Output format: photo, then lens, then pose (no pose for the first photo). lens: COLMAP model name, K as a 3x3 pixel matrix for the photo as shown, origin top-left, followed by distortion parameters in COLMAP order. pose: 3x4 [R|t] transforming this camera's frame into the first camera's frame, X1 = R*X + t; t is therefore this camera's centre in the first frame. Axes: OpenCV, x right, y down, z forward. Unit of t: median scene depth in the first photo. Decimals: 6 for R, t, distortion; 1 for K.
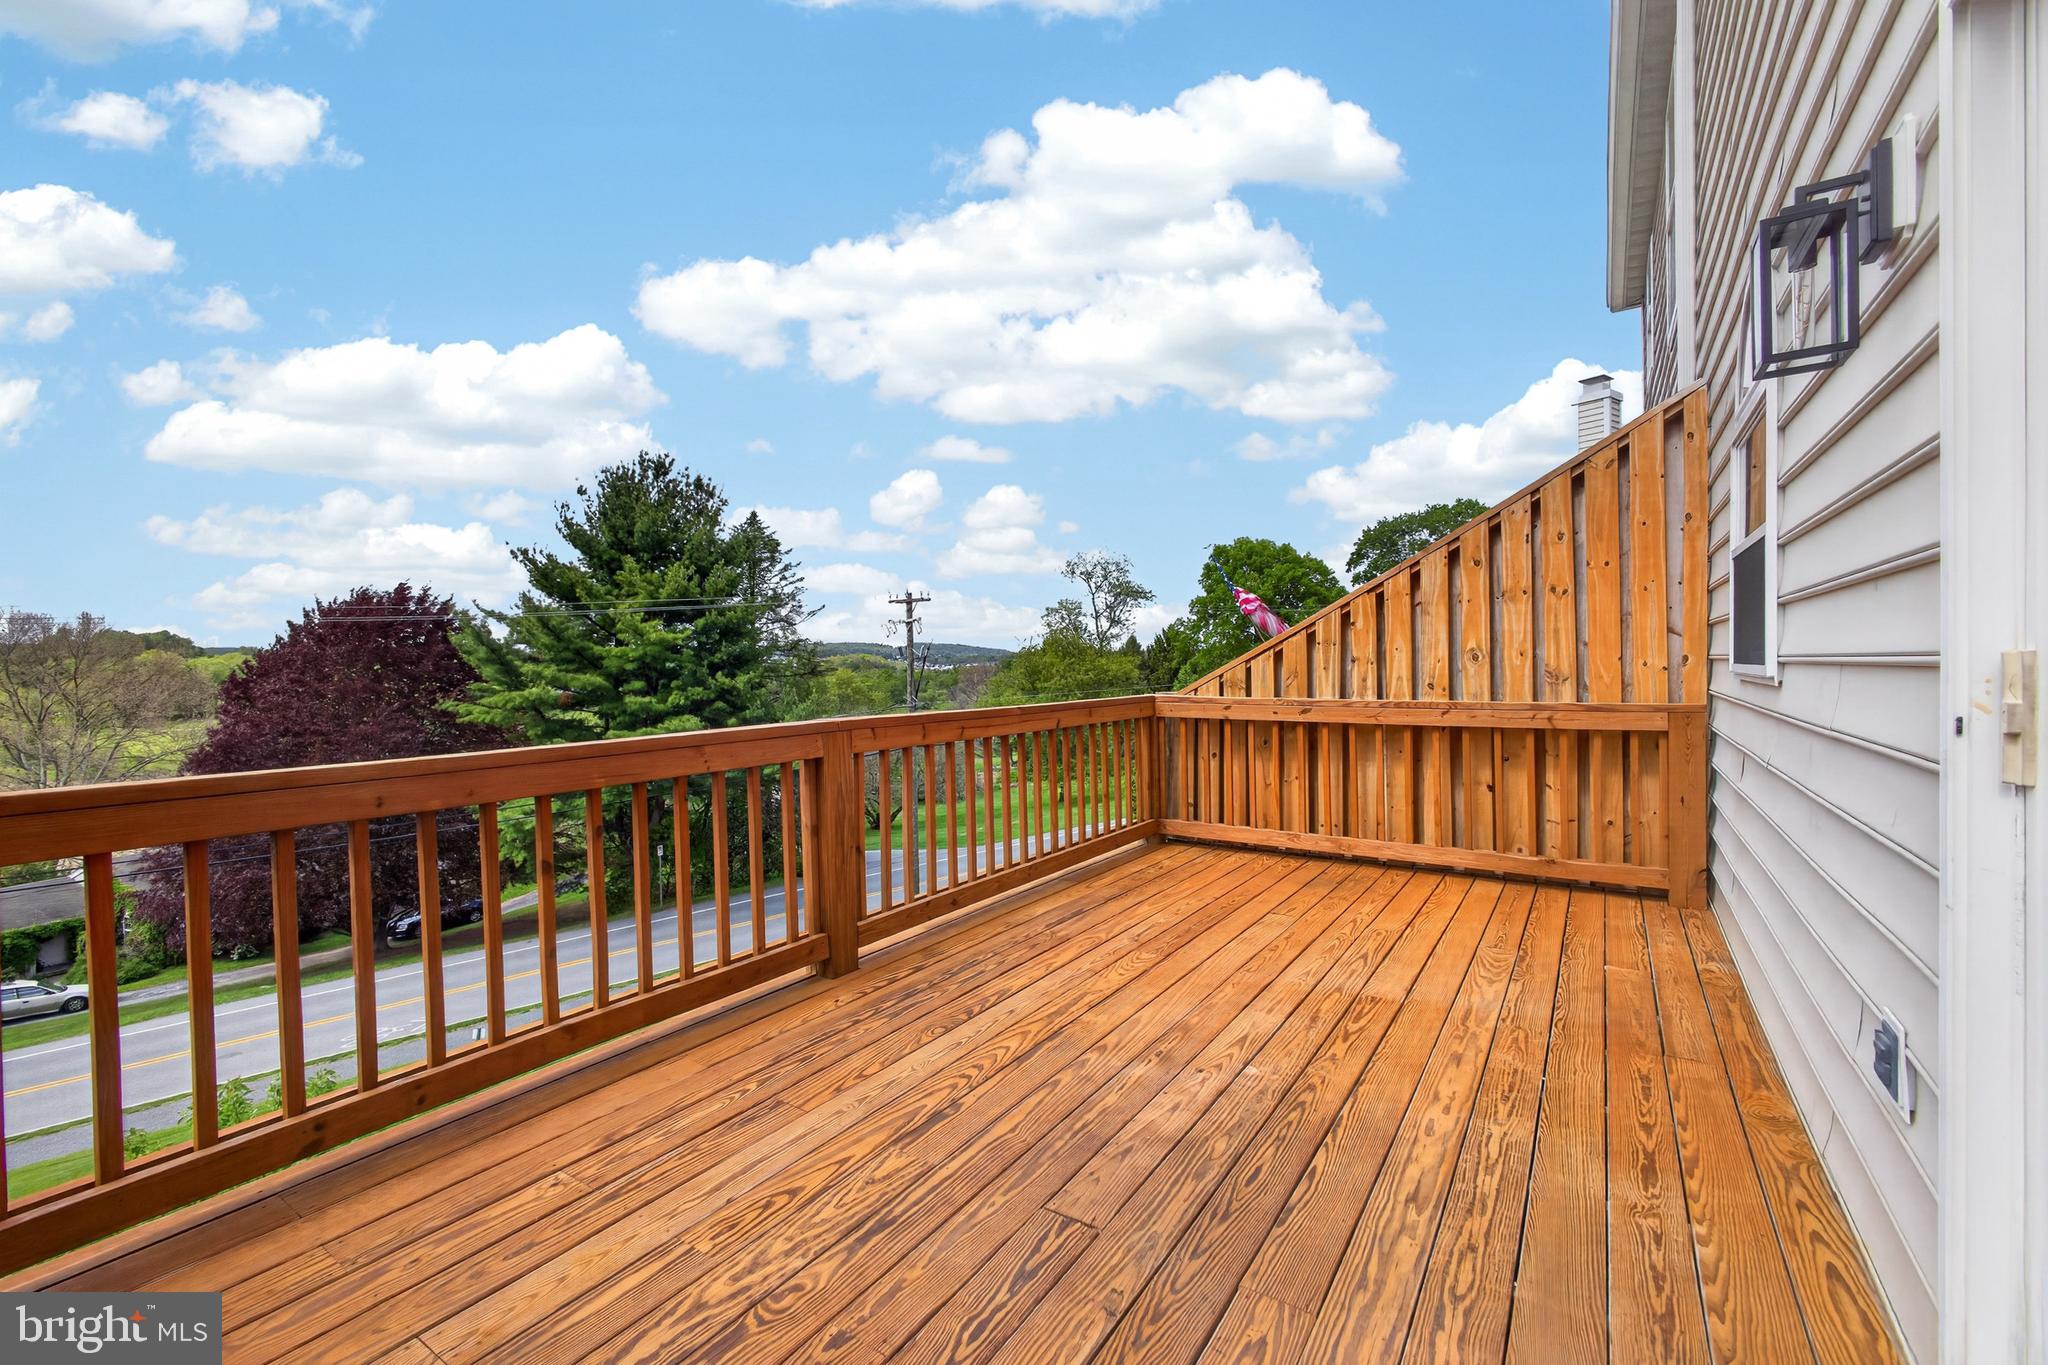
lens RADIAL K [[867.4, 0, 1024.0], [0, 867.4, 682.5], [0, 0, 1]] dist [-0.007838, -0.000145]
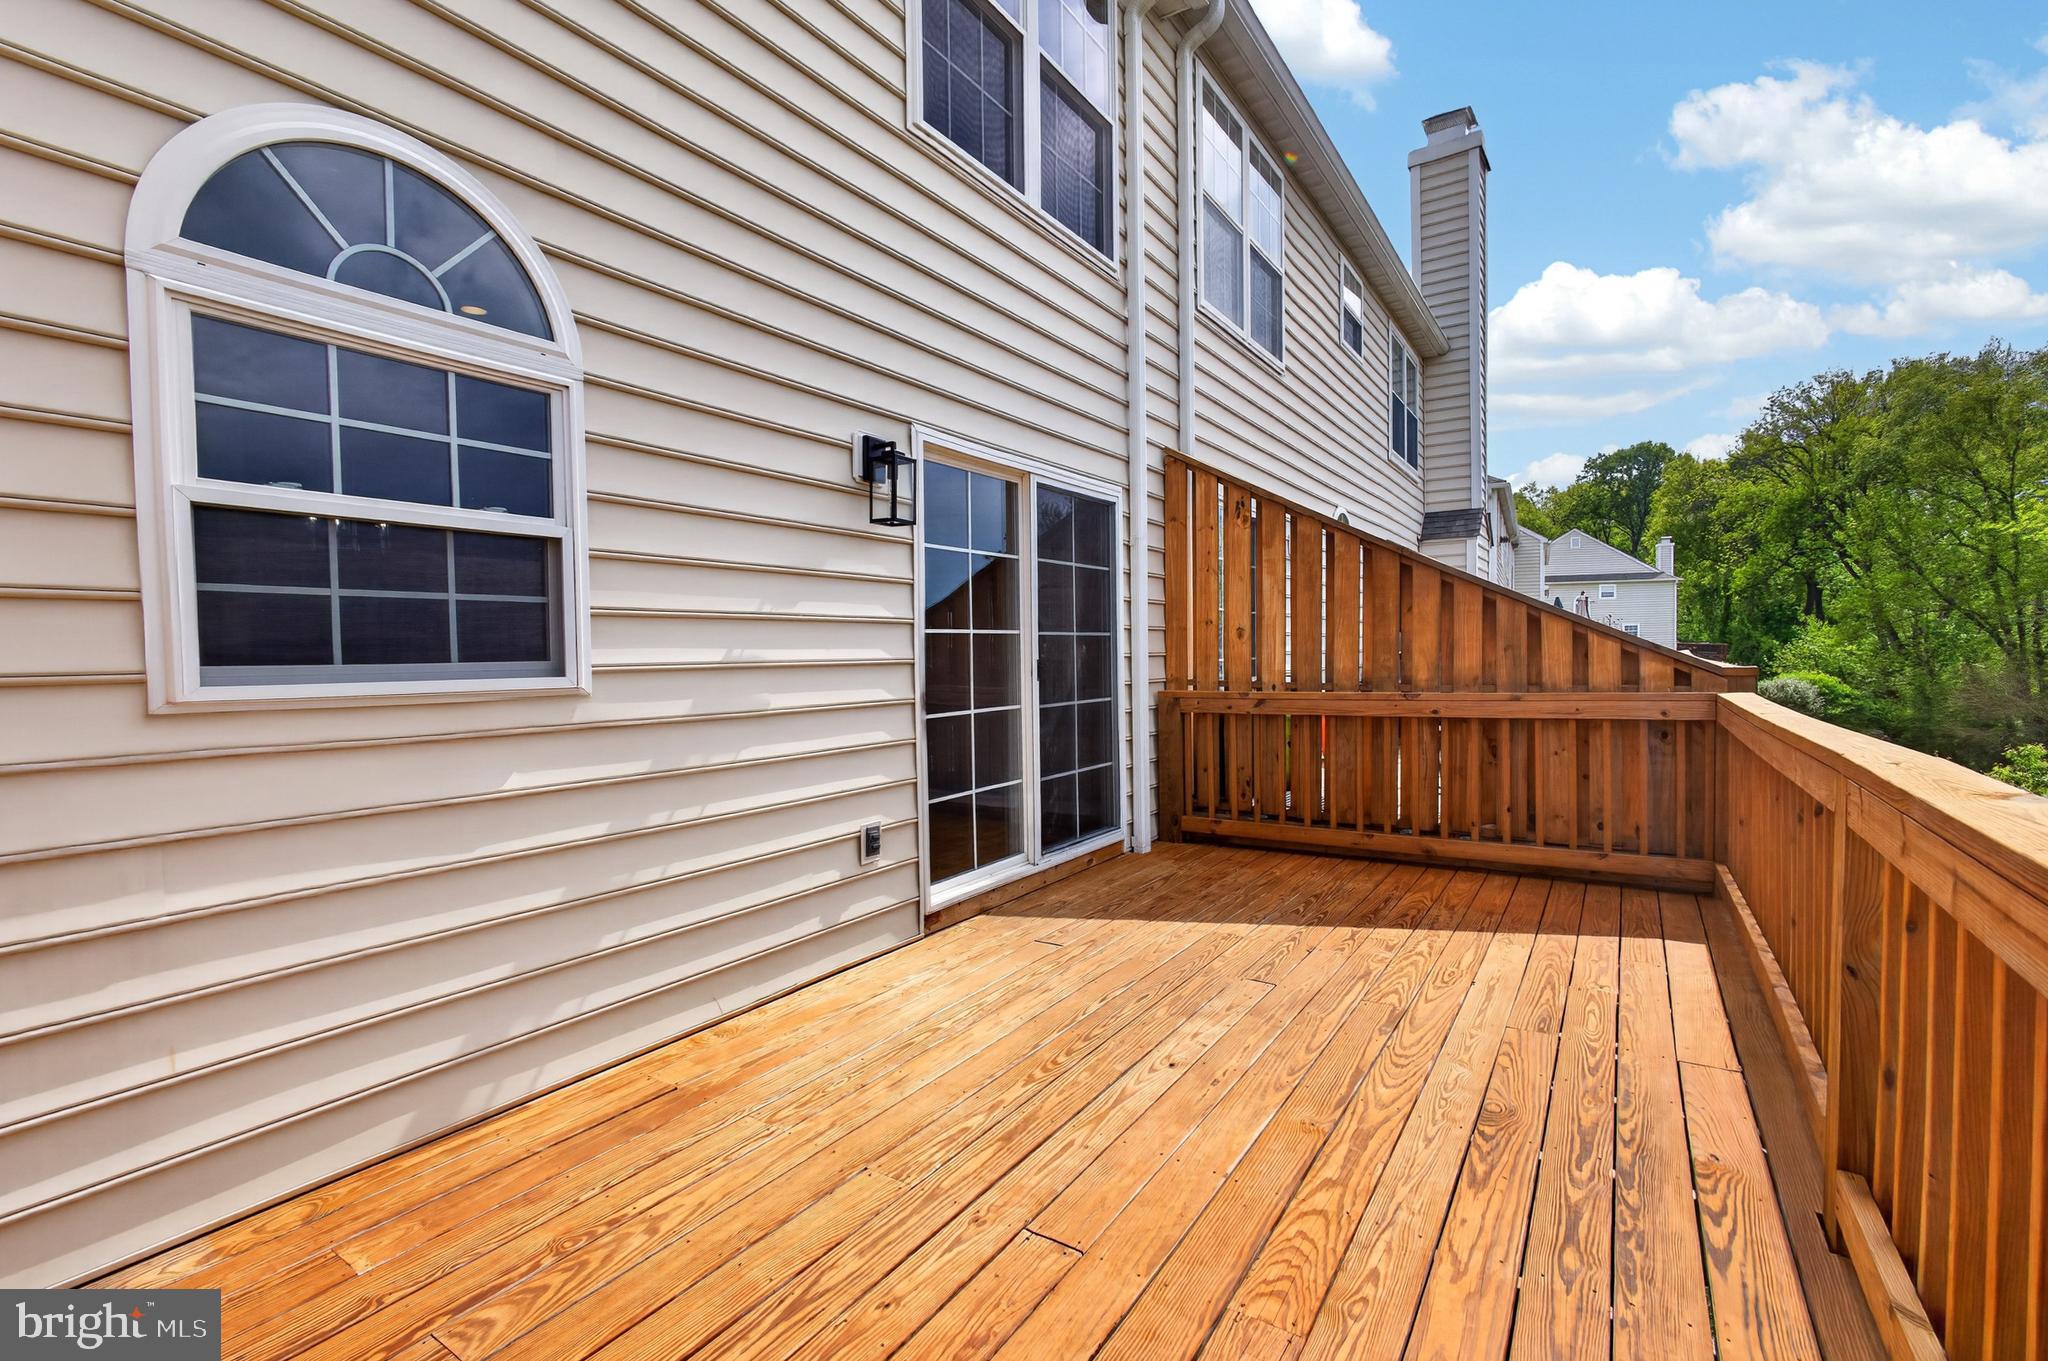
lens RADIAL K [[899.2, 0, 1018.2], [0, 899.2, 690.7], [0, 0, 1]] dist [-0.003393, -0.000019]
pose [[-0.999765, 0.016683, 0.013845, 0.038254], [0.017440, 0.998249, 0.056520, -0.004437], [-0.012878, 0.056748, -0.998305, 0.215115]]
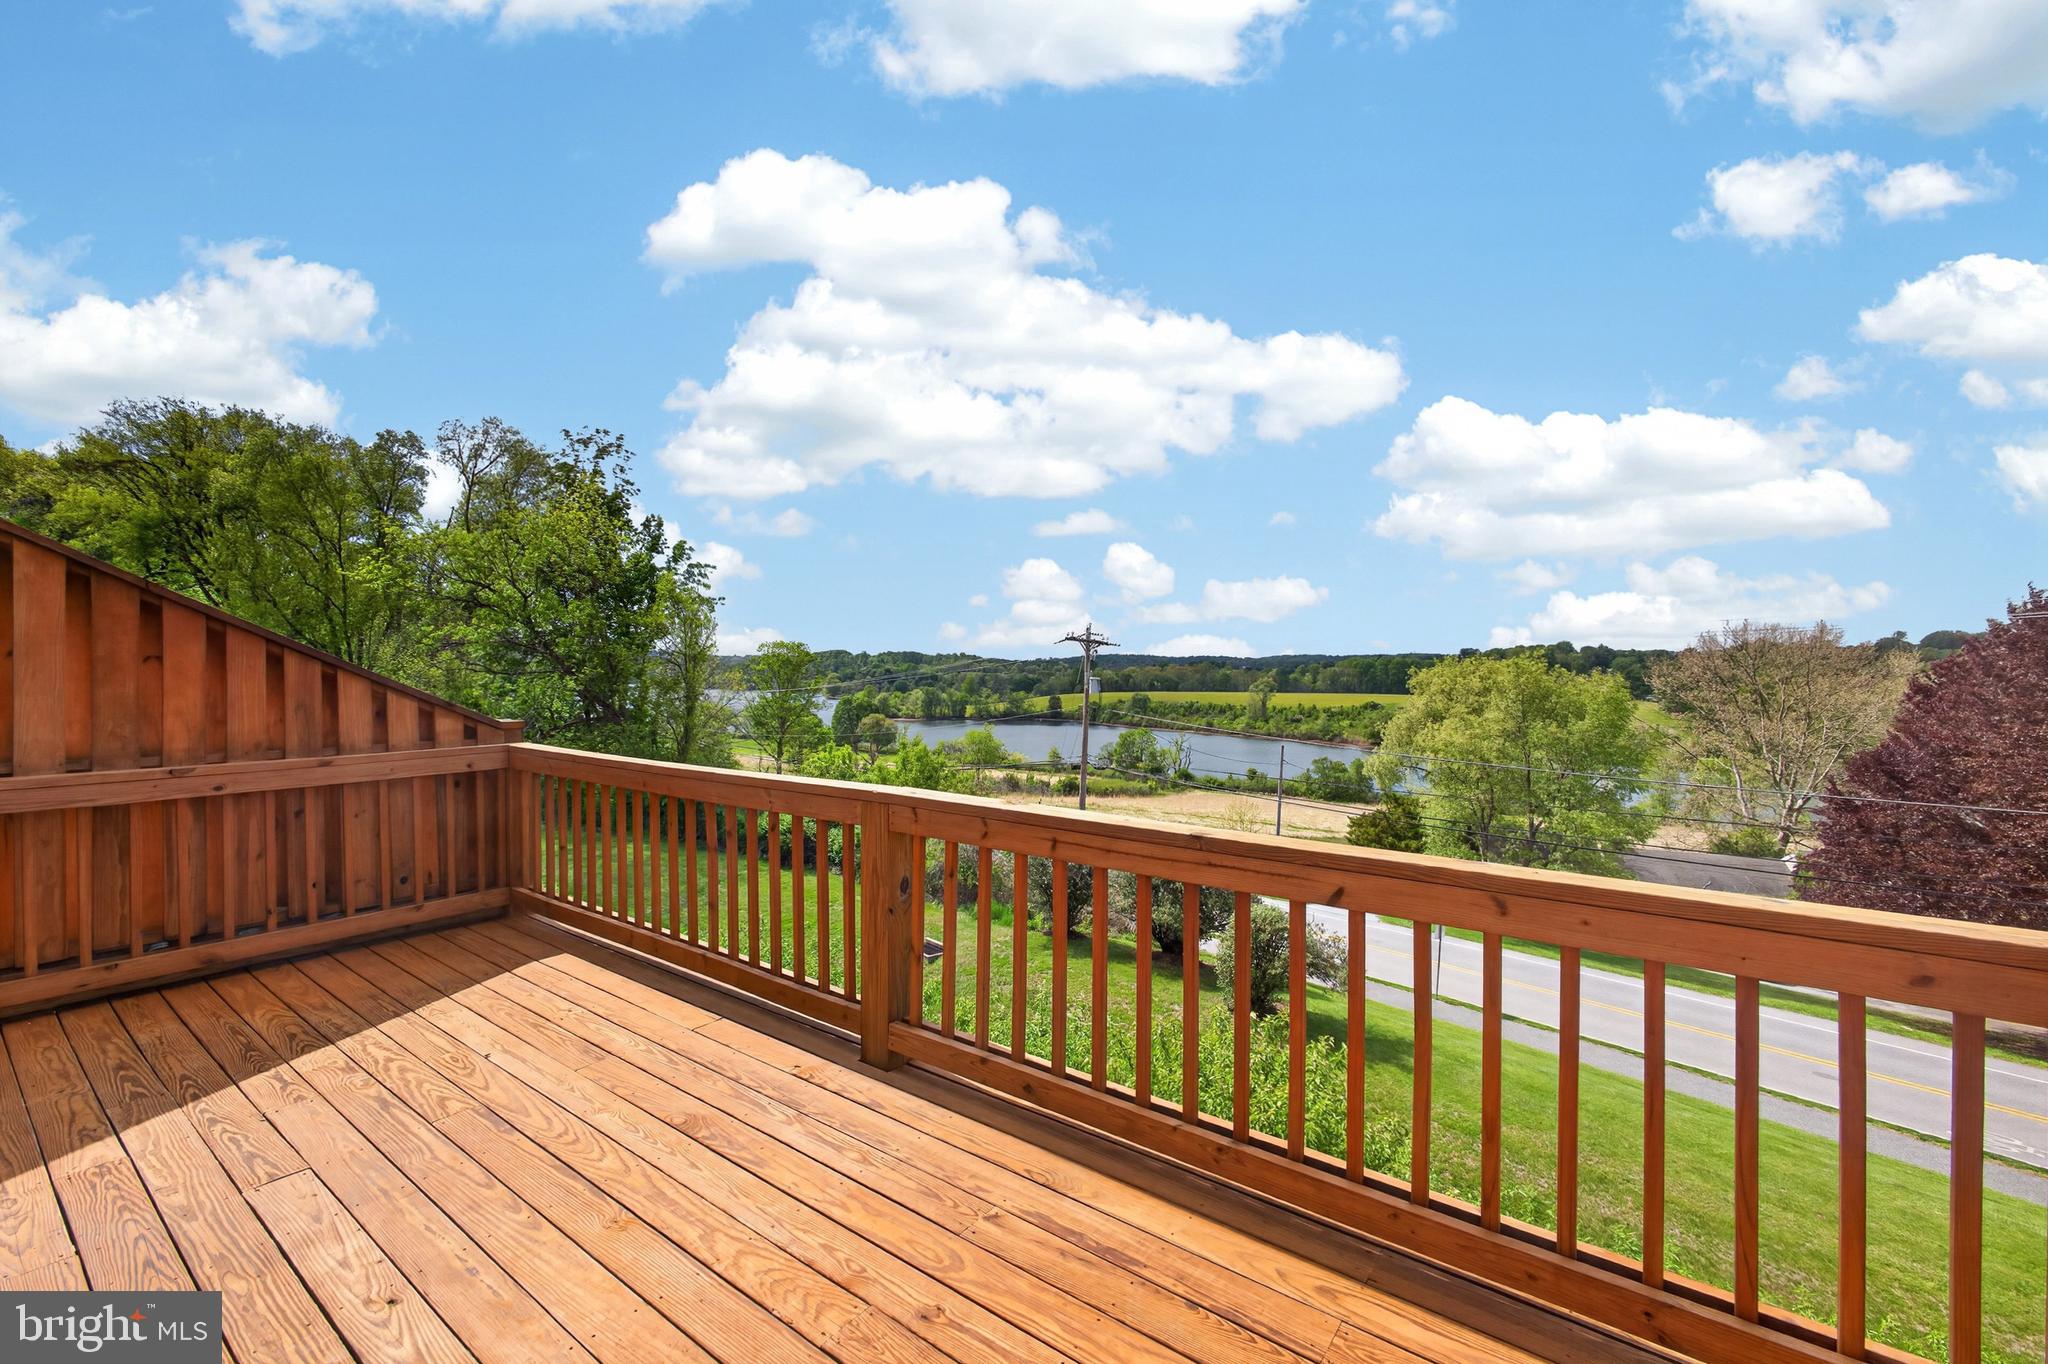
lens RADIAL K [[867.4, 0, 1024.0], [0, 867.4, 682.0], [0, 0, 1]] dist [-0.007838, -0.000145]
pose [[-0.066259, 0.017743, -0.997645, 0.096977], [-0.021802, 0.999577, 0.019226, -0.012741], [0.997564, 0.023024, -0.065844, 0.170083]]
